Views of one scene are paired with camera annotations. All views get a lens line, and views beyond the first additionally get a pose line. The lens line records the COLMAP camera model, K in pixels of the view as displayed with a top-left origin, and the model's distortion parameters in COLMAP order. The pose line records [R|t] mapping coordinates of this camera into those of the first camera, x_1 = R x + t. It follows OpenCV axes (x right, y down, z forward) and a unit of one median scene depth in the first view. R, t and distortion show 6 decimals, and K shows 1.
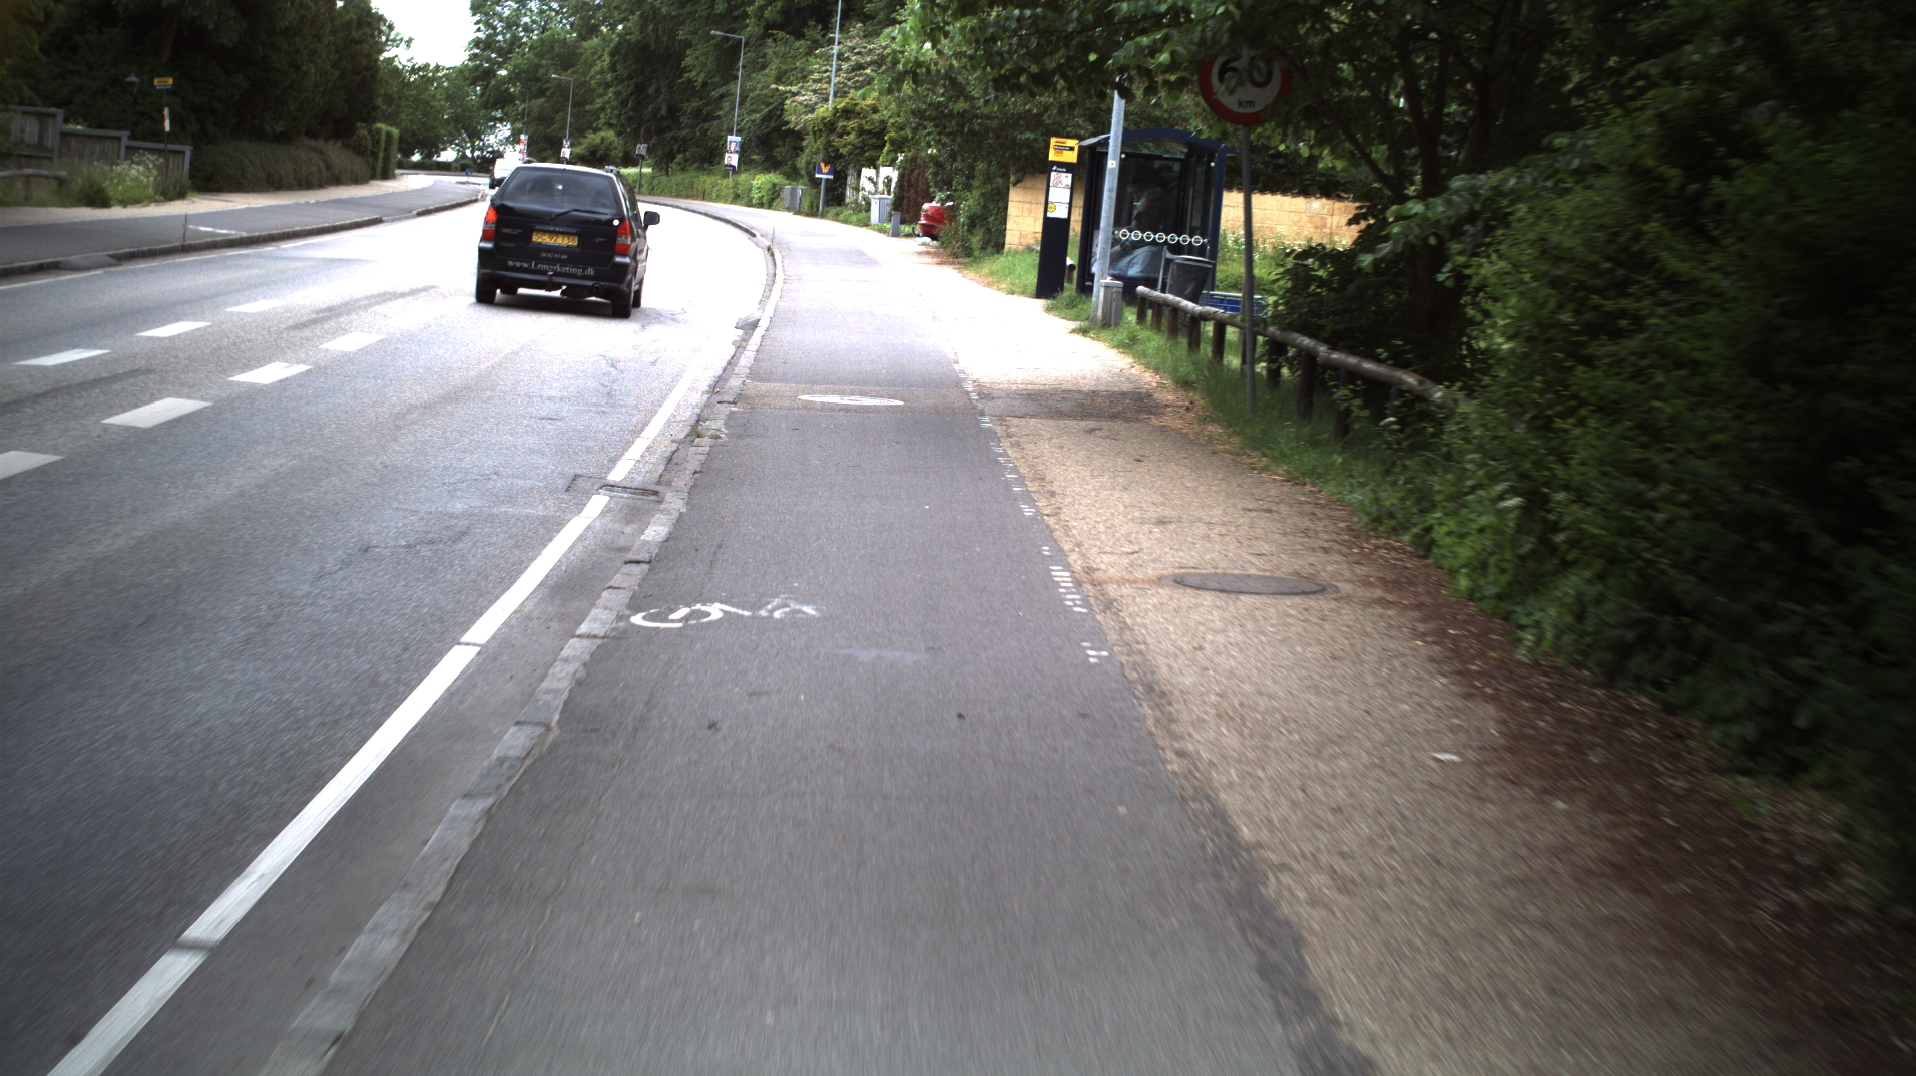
lens RADIAL K [[3554.7, 0, 958.0], [0, 3554.7, 538.0], [0, 0, 1]] dist [-0.309988, 0.457114]
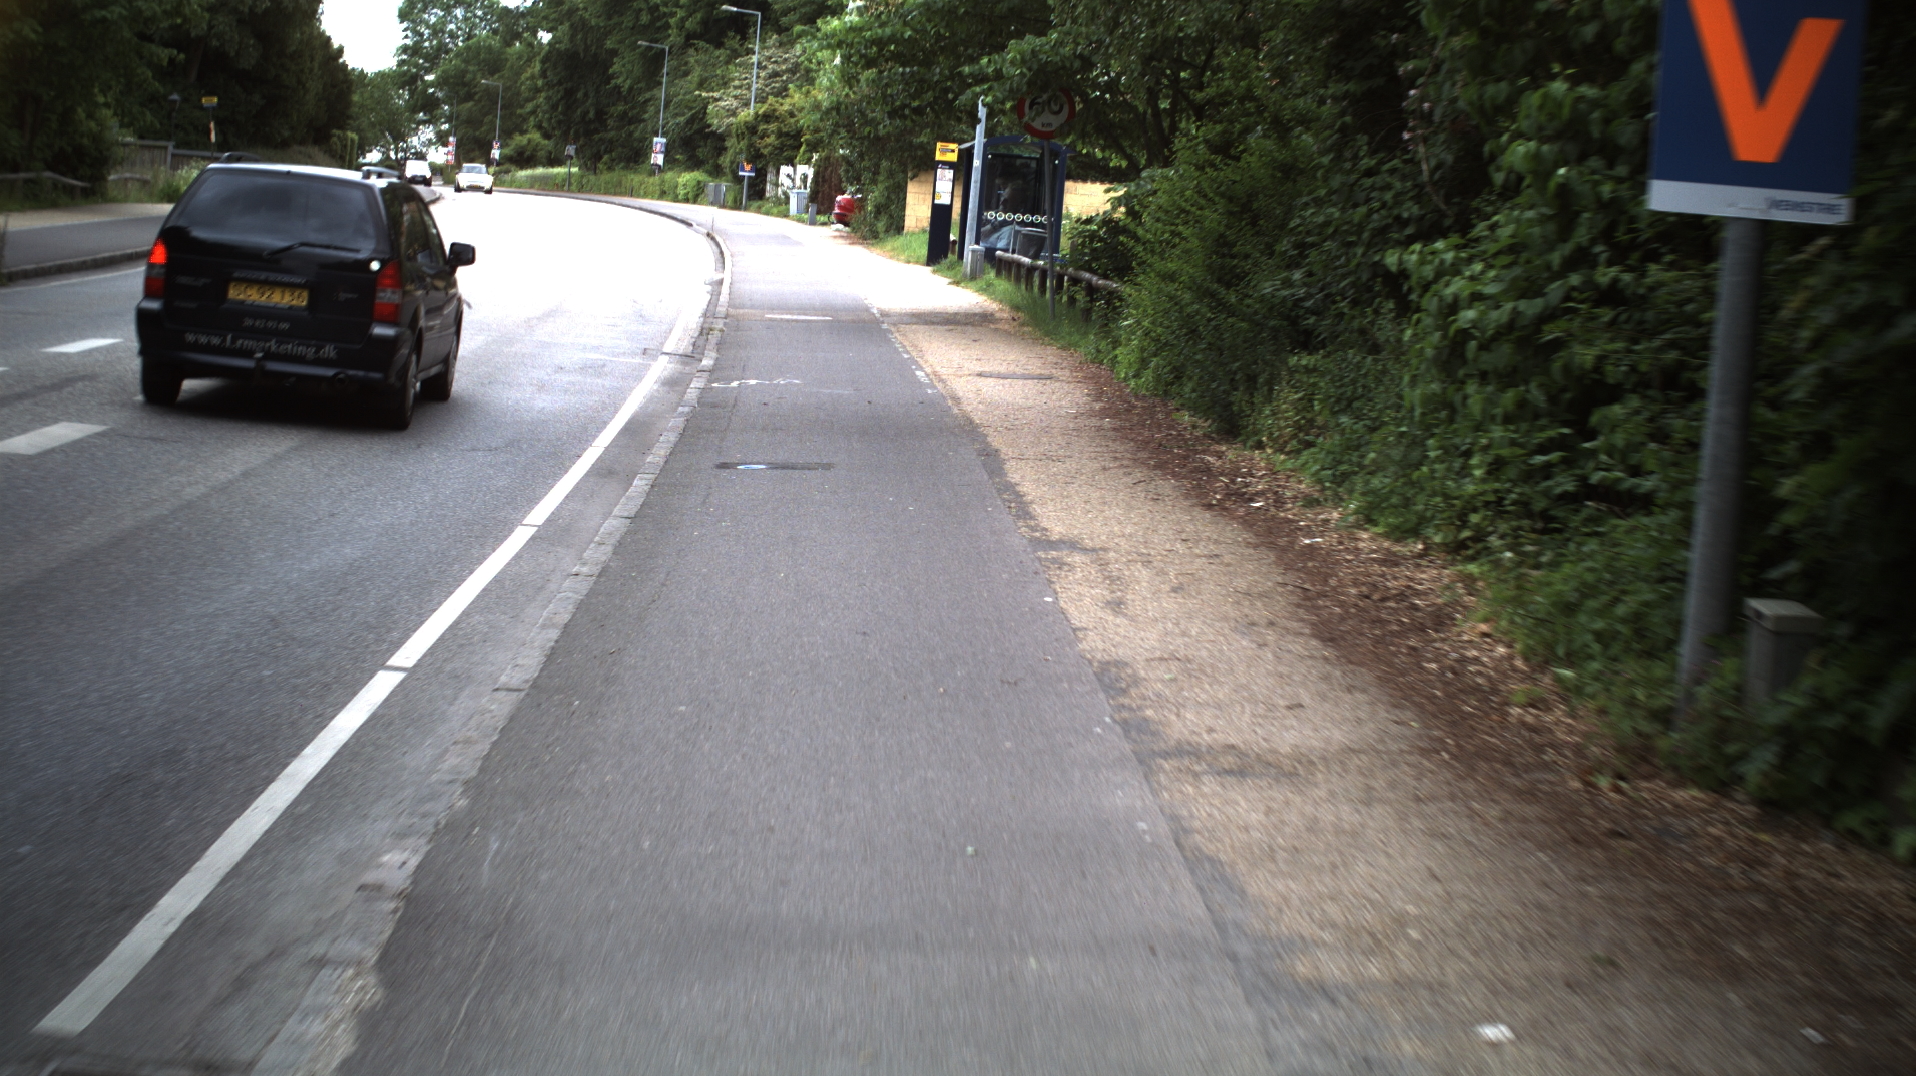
lens RADIAL K [[3554.7, 0, 958.0], [0, 3554.7, 538.0], [0, 0, 1]] dist [-0.309988, 0.457114]
pose [[0.999628, -0.011054, 0.024916, -0.000032], [0.011023, 0.999938, 0.001416, 0.014232], [-0.024931, -0.001141, 0.999689, -0.140706]]
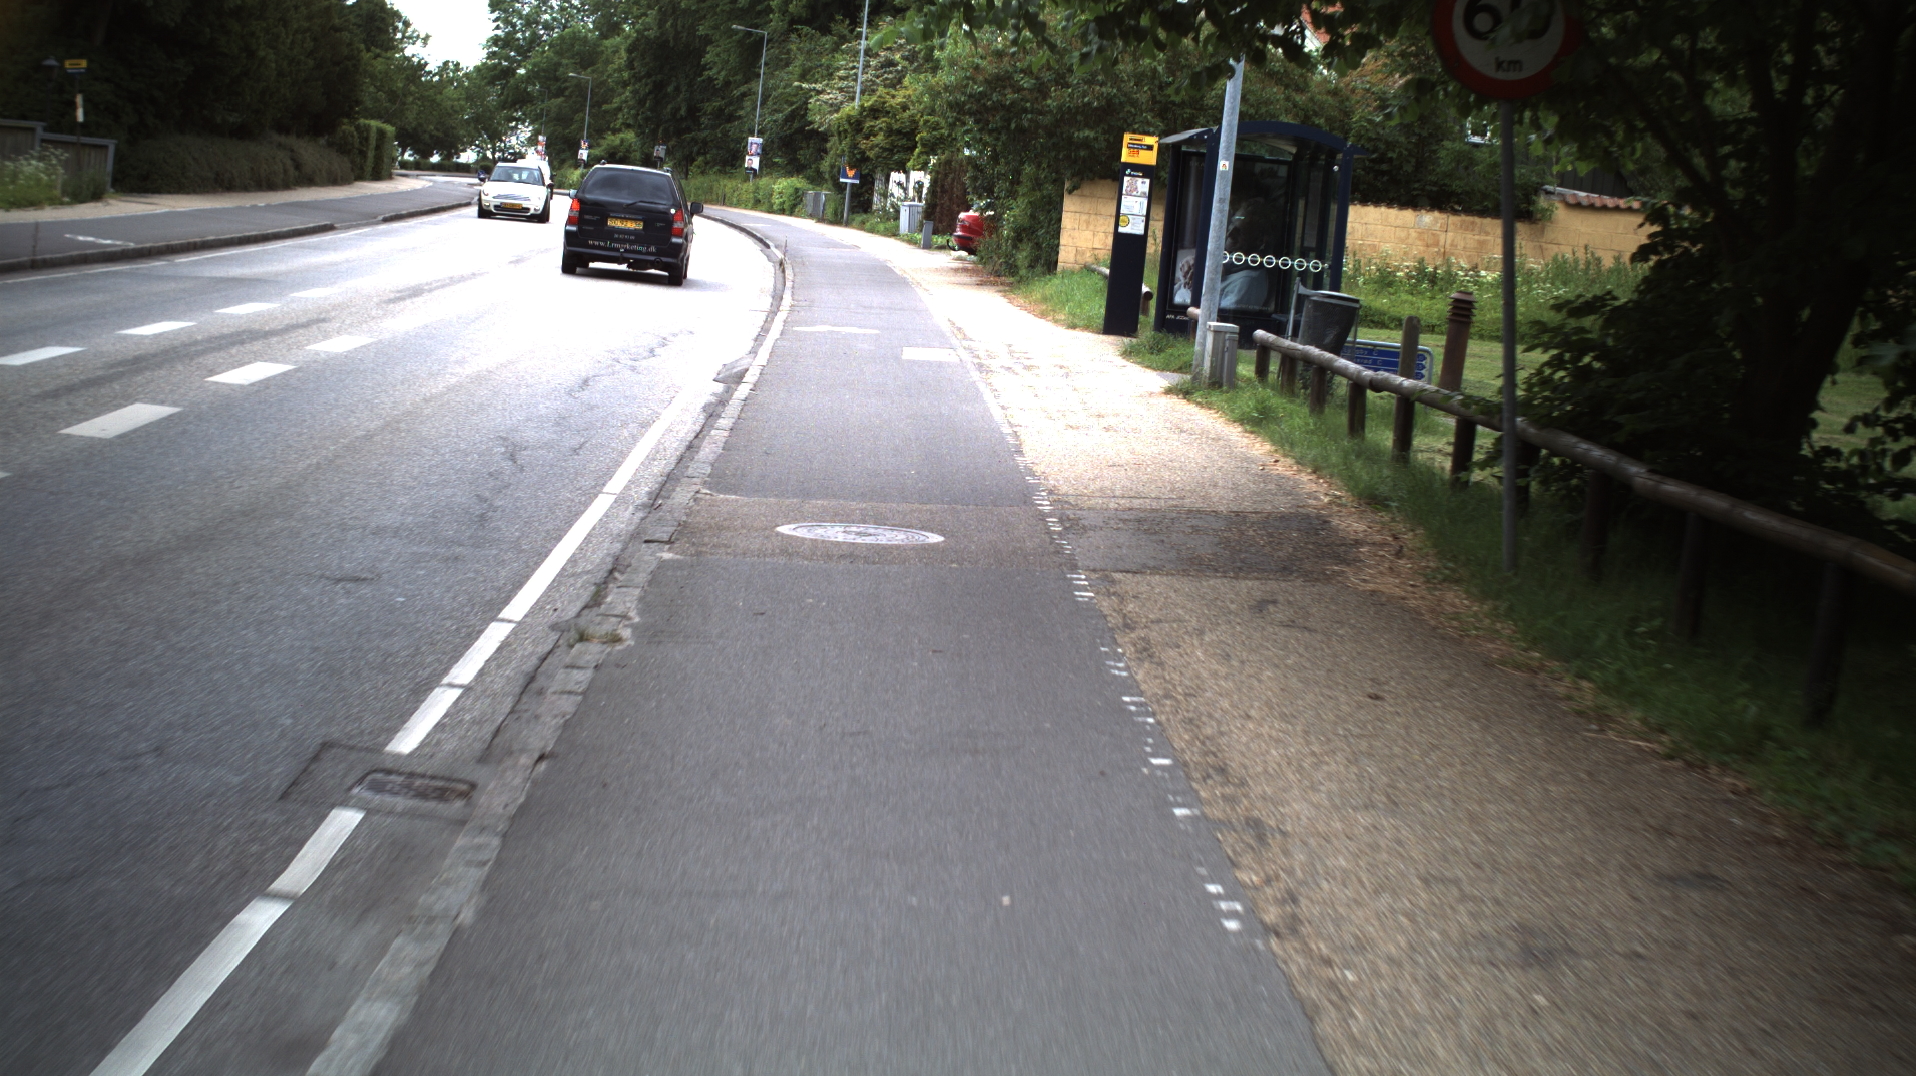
lens RADIAL K [[3554.7, 0, 958.0], [0, 3554.7, 538.0], [0, 0, 1]] dist [-0.309988, 0.457114]
pose [[0.999934, 0.008575, -0.007701, -0.002028], [-0.008588, 0.999962, -0.001699, -0.009381], [0.007687, 0.001765, 0.999969, 0.093875]]
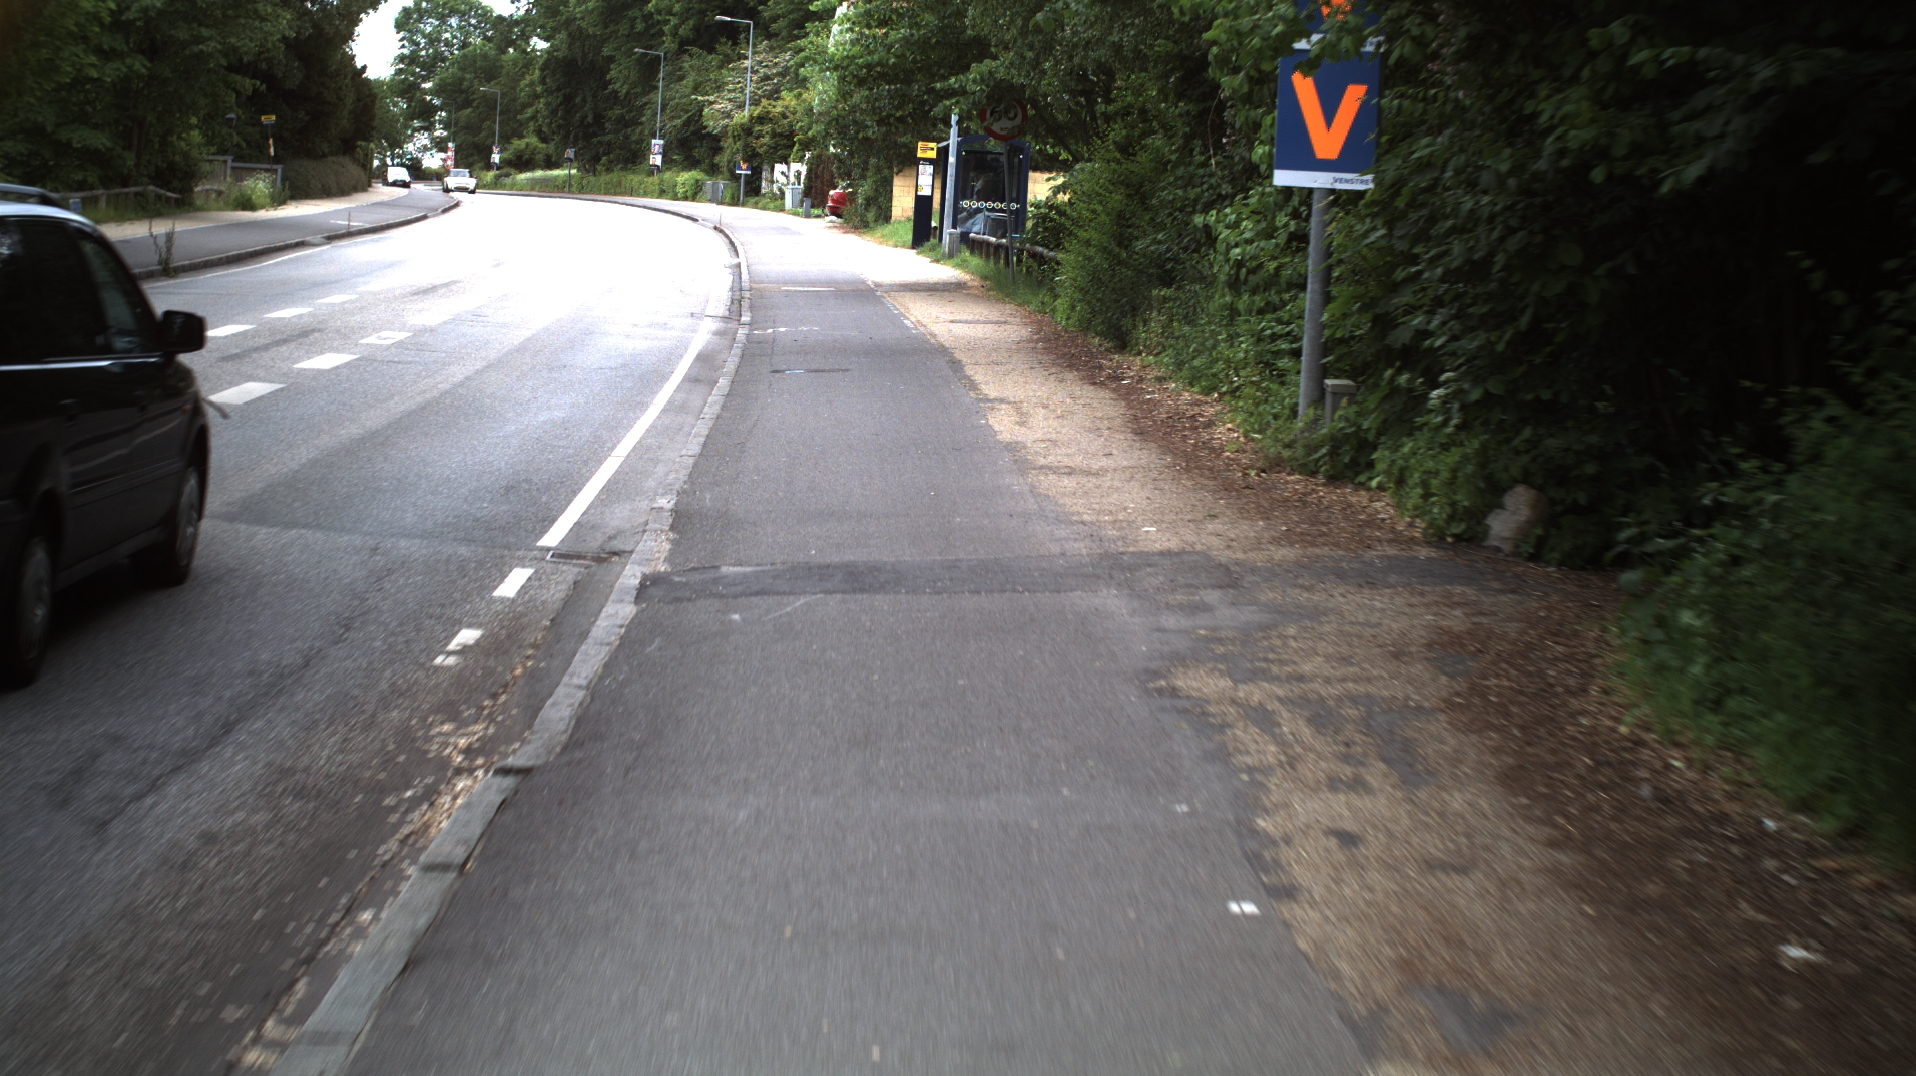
lens RADIAL K [[3554.7, 0, 958.0], [0, 3554.7, 538.0], [0, 0, 1]] dist [-0.309988, 0.457114]
pose [[0.999019, -0.035504, 0.026476, -0.001238], [0.035417, 0.999366, 0.003756, 0.023215], [-0.026592, -0.002815, 0.999642, -0.234556]]
